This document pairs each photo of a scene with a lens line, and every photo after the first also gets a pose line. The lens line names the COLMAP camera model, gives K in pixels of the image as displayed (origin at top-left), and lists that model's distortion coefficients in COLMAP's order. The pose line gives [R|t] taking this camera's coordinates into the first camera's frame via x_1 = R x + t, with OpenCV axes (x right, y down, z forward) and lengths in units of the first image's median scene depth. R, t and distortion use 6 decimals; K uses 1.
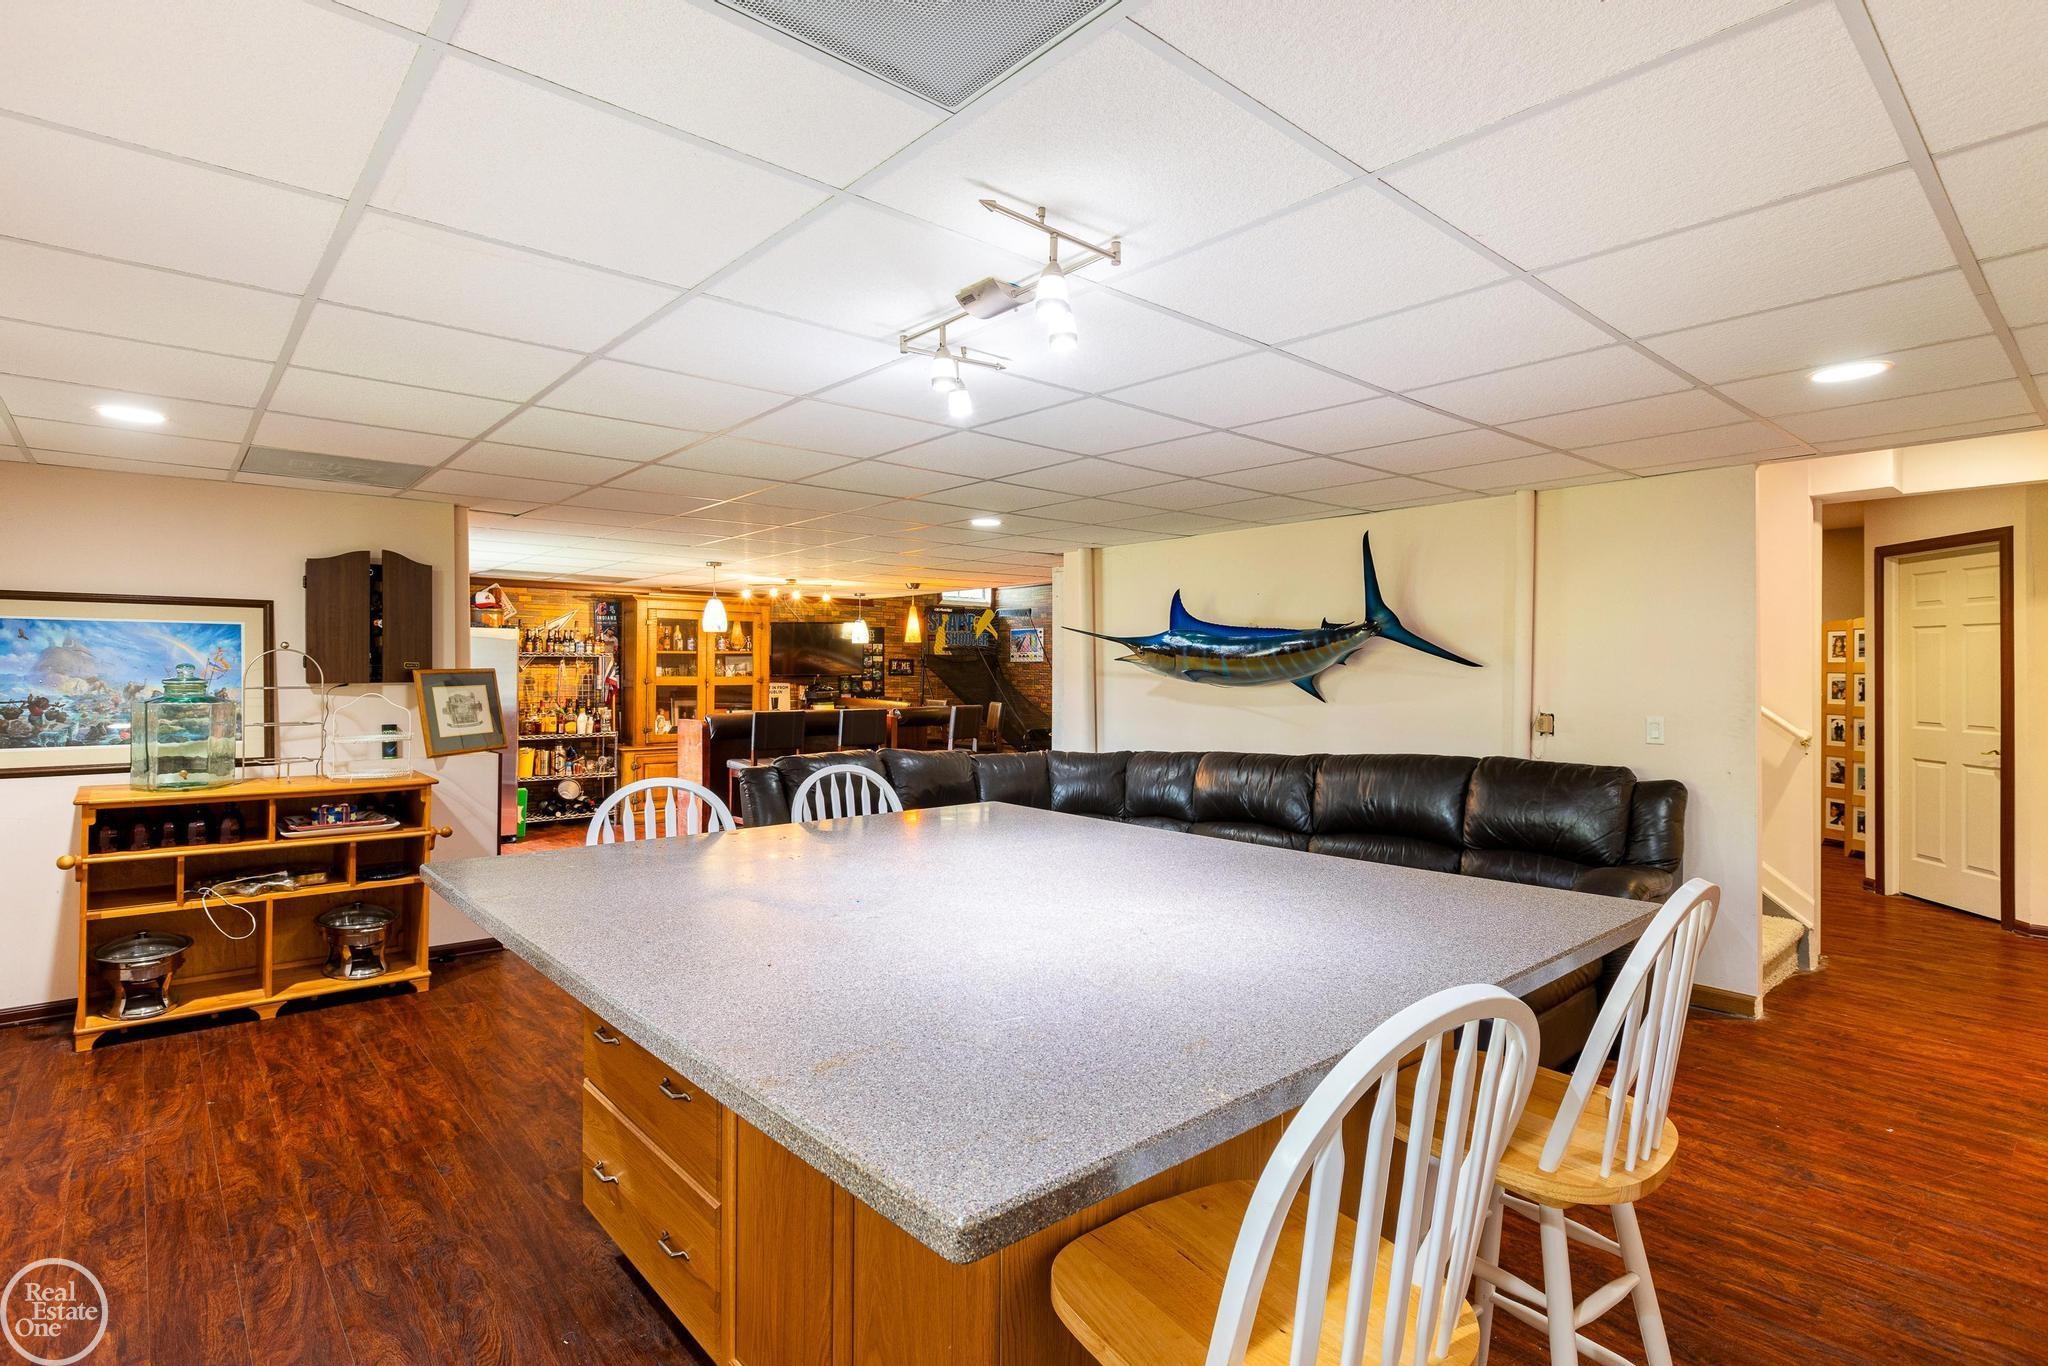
lens RADIAL K [[999.7, 0, 1017.8], [0, 999.7, 671.6], [0, 0, 1]] dist [0.000683, 0.000204]
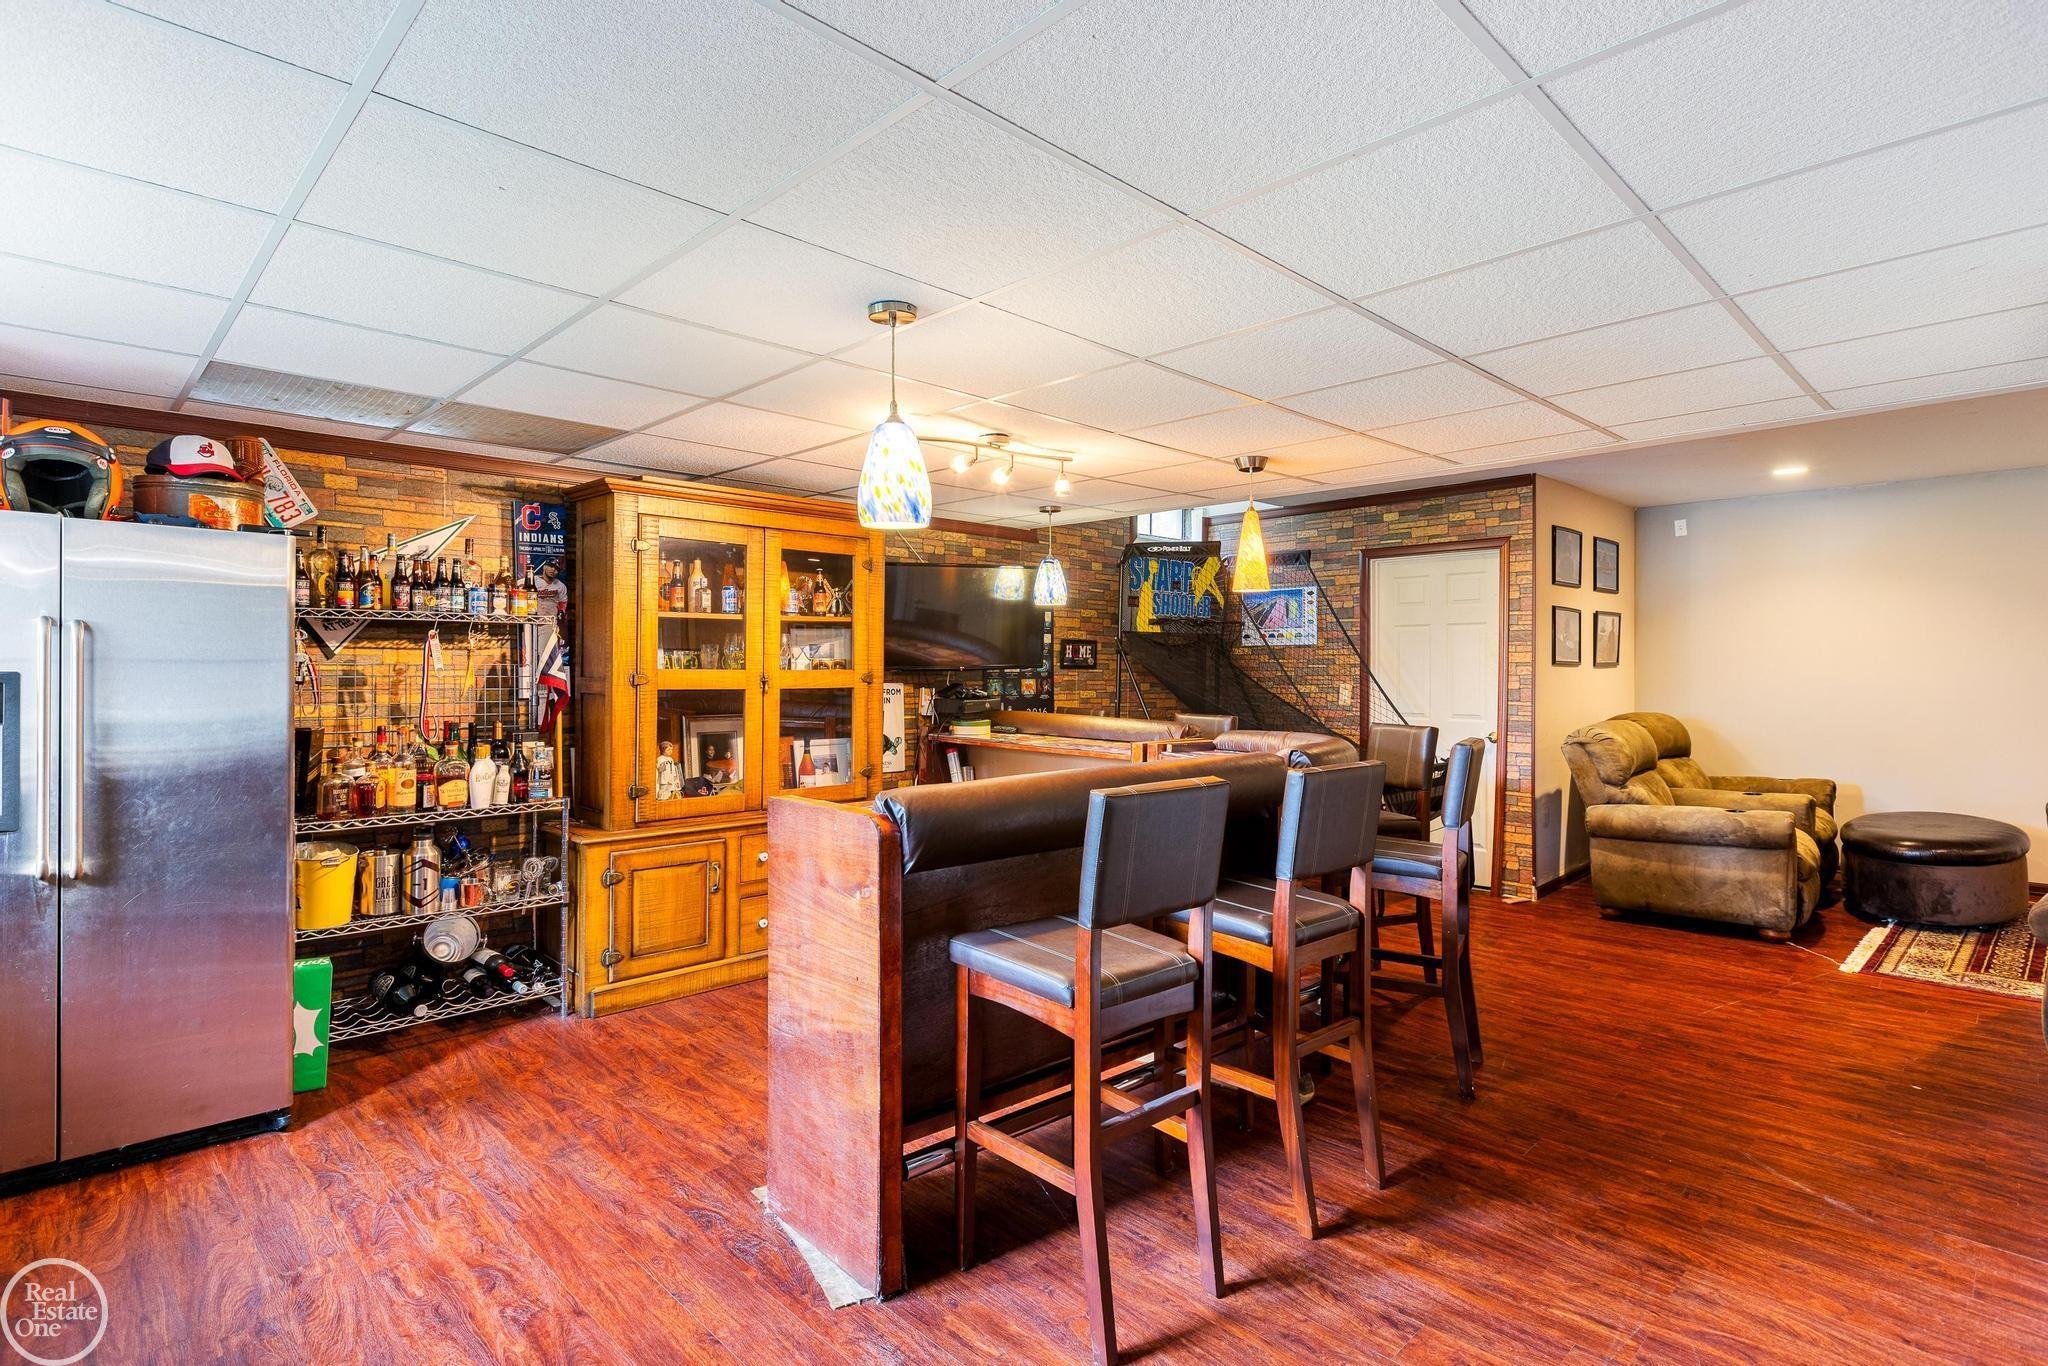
lens RADIAL K [[1026.2, 0, 1026.5], [0, 1026.2, 671.1], [0, 0, 1]] dist [0.000584, 0.000054]
pose [[0.998485, -0.001329, 0.055016, -0.226935], [0.001219, 0.999997, 0.002029, 0.004965], [-0.055019, -0.001958, 0.998483, 0.546192]]
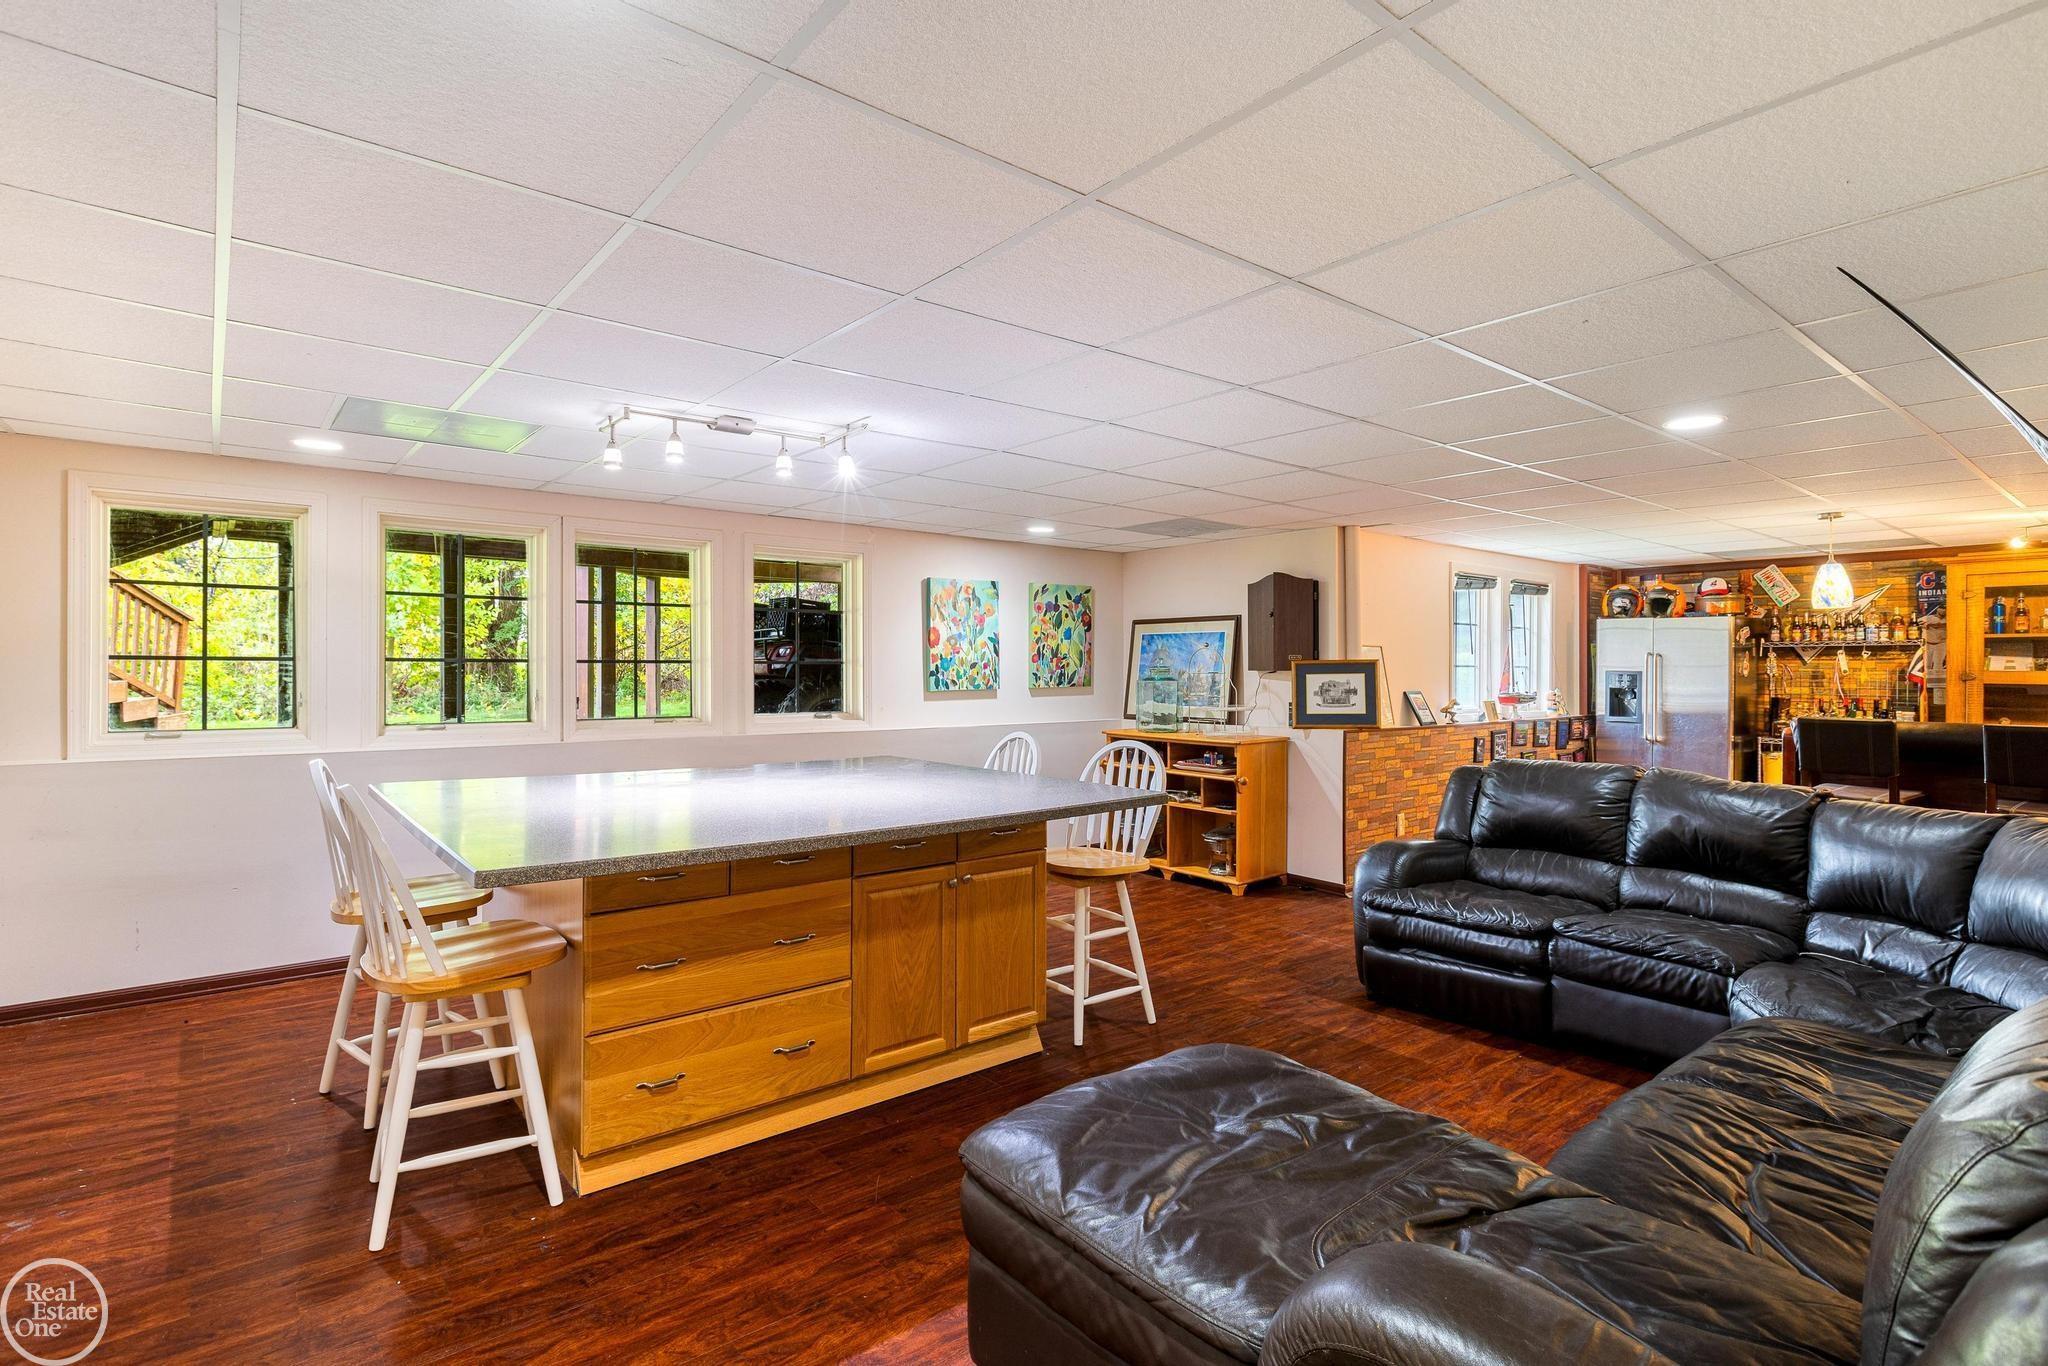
lens RADIAL K [[999.7, 0, 1017.8], [0, 999.7, 671.6], [0, 0, 1]] dist [0.000683, 0.000204]
pose [[-0.040557, 0.004656, -0.999166, 0.369589], [-0.002262, 0.999986, 0.004751, 0.003445], [0.999175, 0.002453, -0.040546, 0.356382]]
